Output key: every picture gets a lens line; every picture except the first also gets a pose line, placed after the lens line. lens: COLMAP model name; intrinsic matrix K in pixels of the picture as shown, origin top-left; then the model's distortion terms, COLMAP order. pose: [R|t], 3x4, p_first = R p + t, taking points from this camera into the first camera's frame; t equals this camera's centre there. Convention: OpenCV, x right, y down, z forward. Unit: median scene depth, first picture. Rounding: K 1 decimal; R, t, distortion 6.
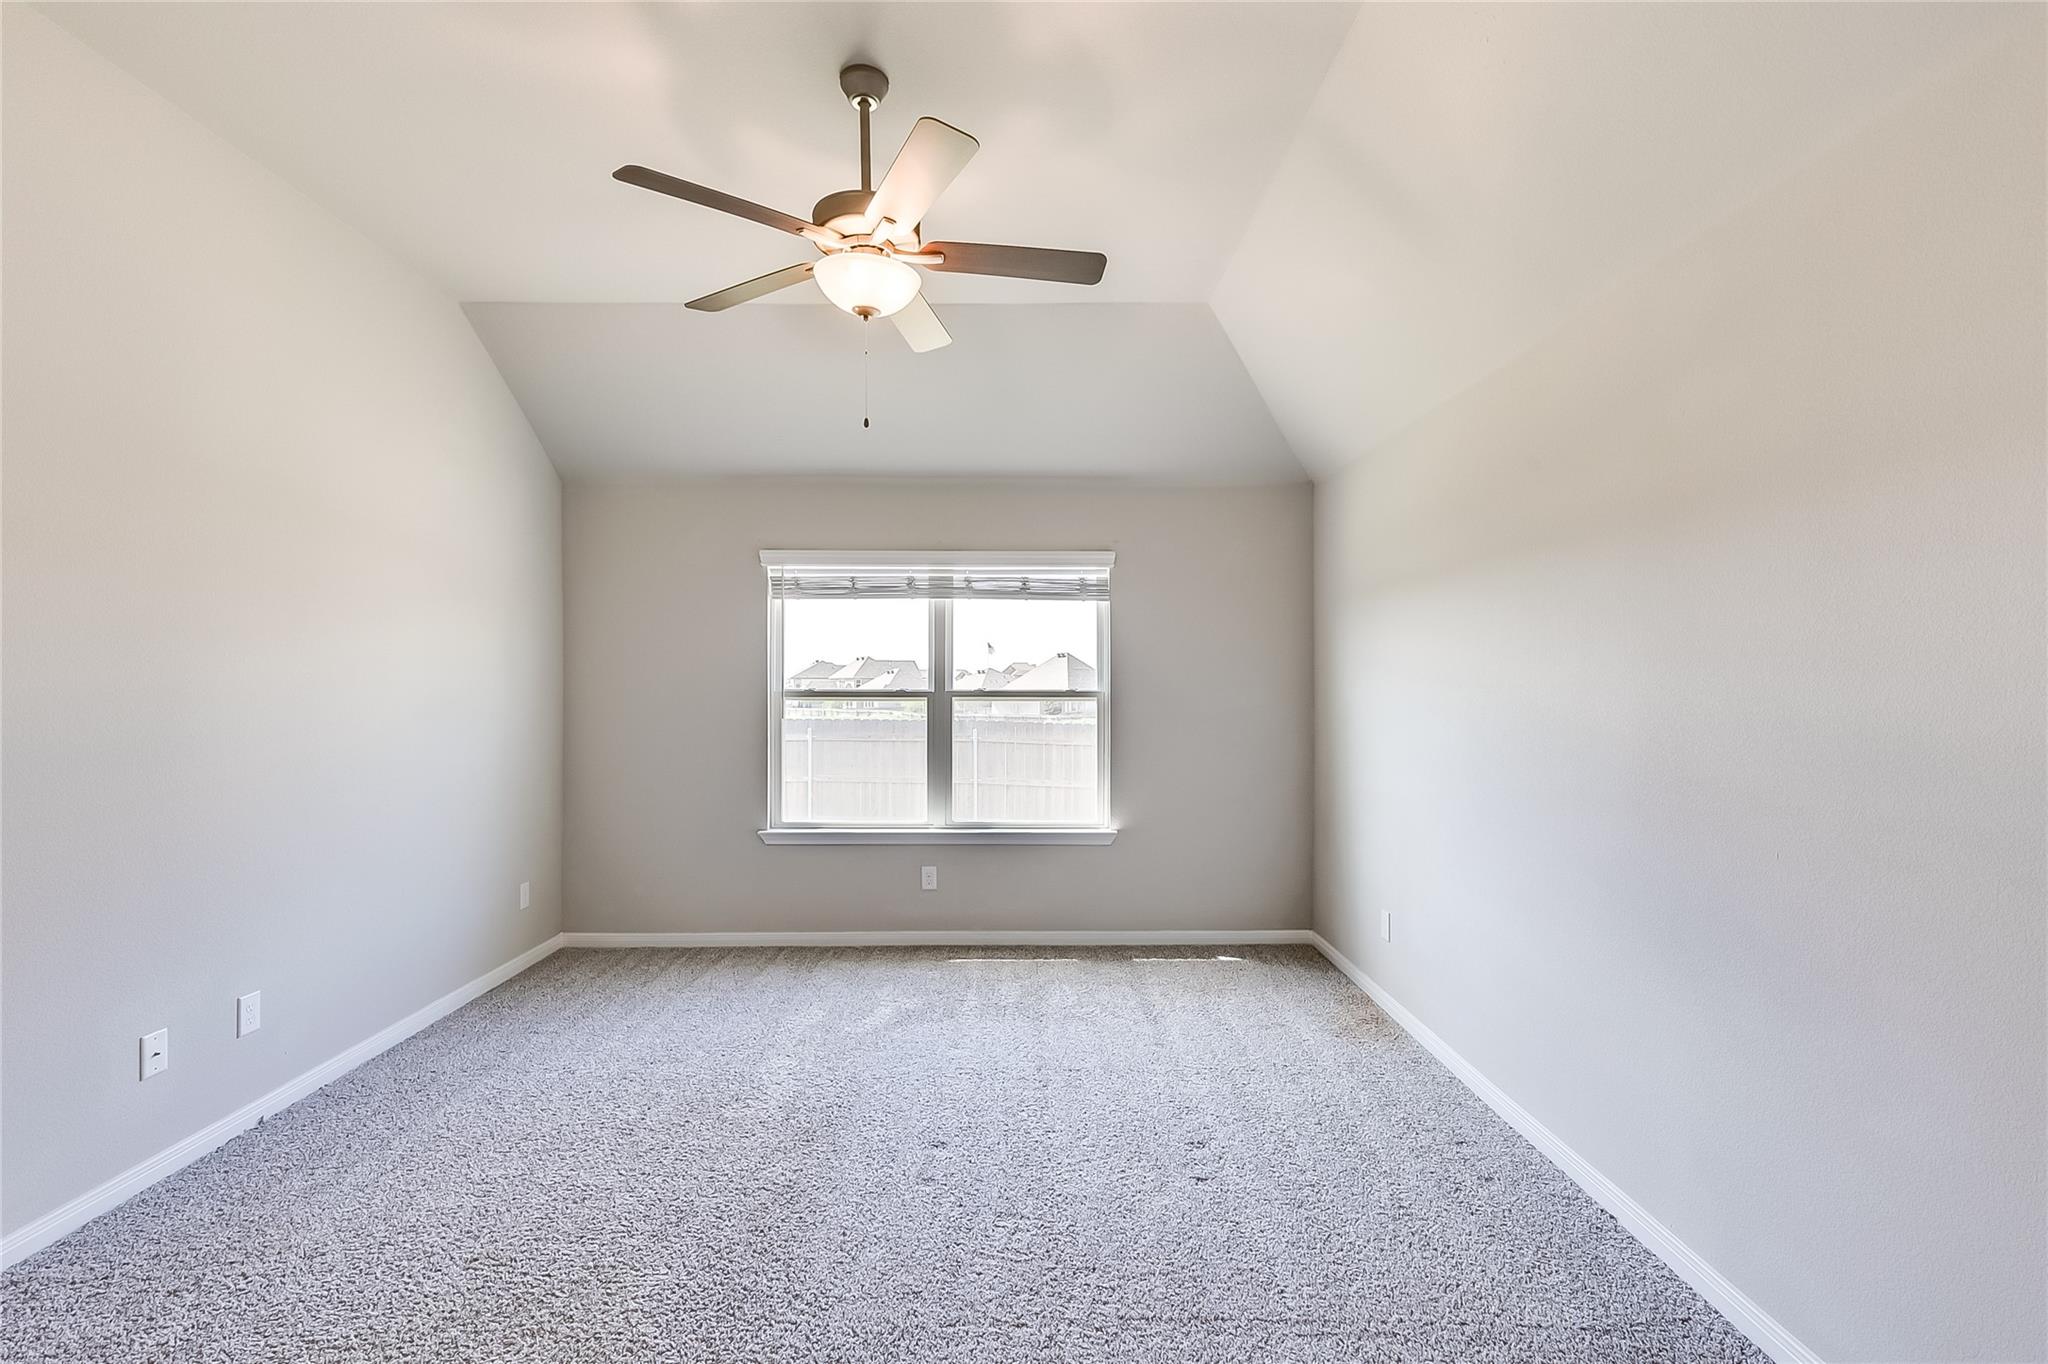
lens RADIAL K [[930.4, 0, 1022.1], [0, 930.4, 674.6], [0, 0, 1]] dist [0.003672, 0.000261]
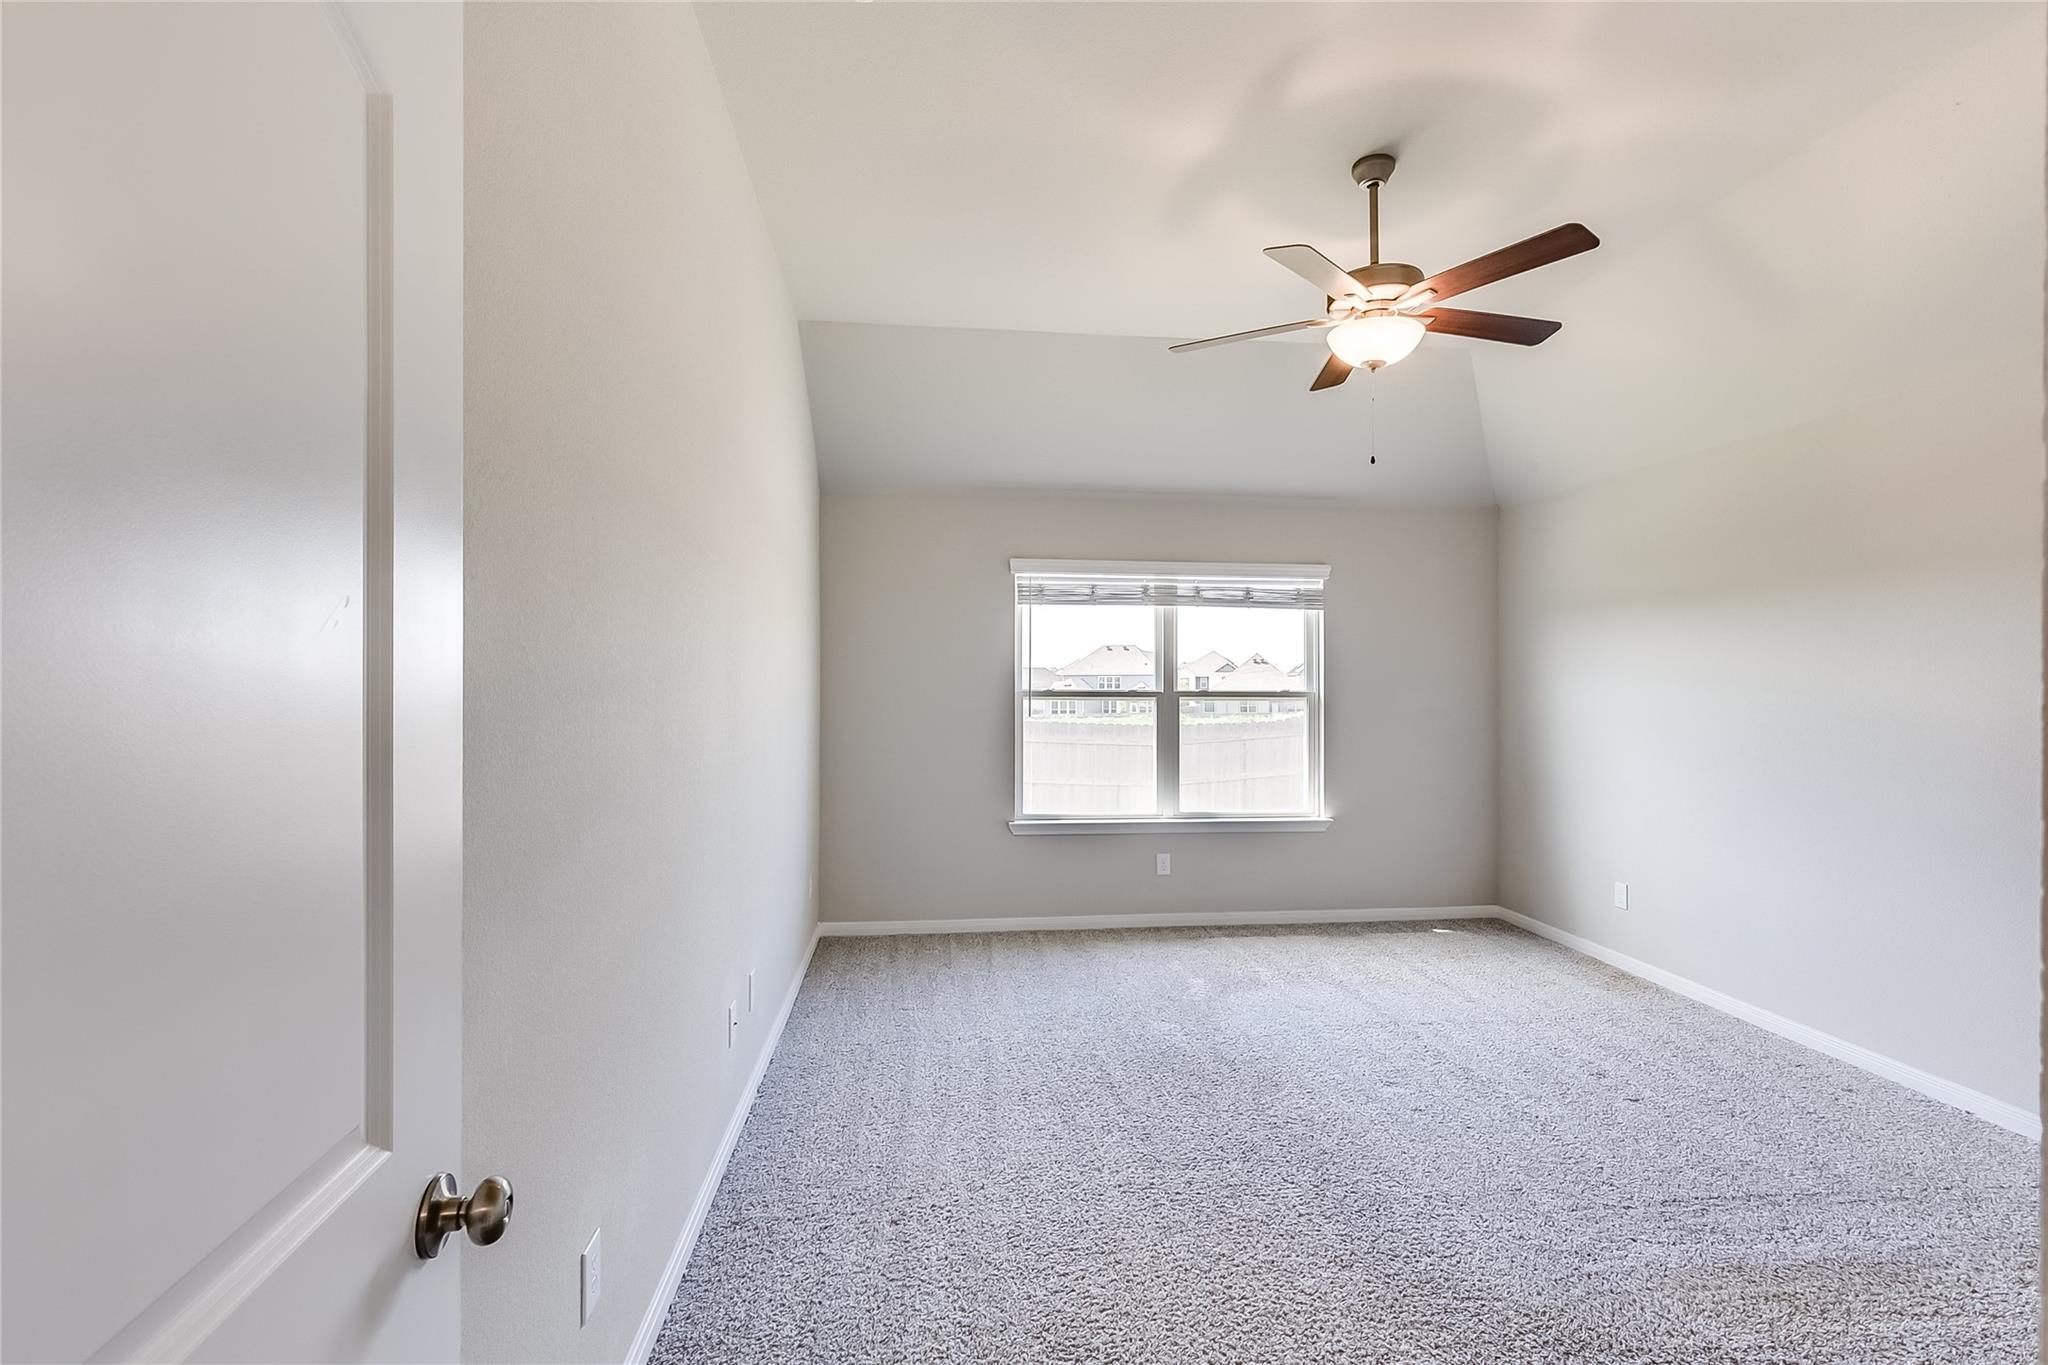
lens RADIAL K [[930.4, 0, 1019.7], [0, 930.4, 677.3], [0, 0, 1]] dist [0.003672, 0.000261]
pose [[0.994993, 0.003380, 0.099886, -0.376642], [-0.003604, 0.999991, 0.002066, -0.000396], [-0.099878, -0.002415, 0.994997, -0.058799]]
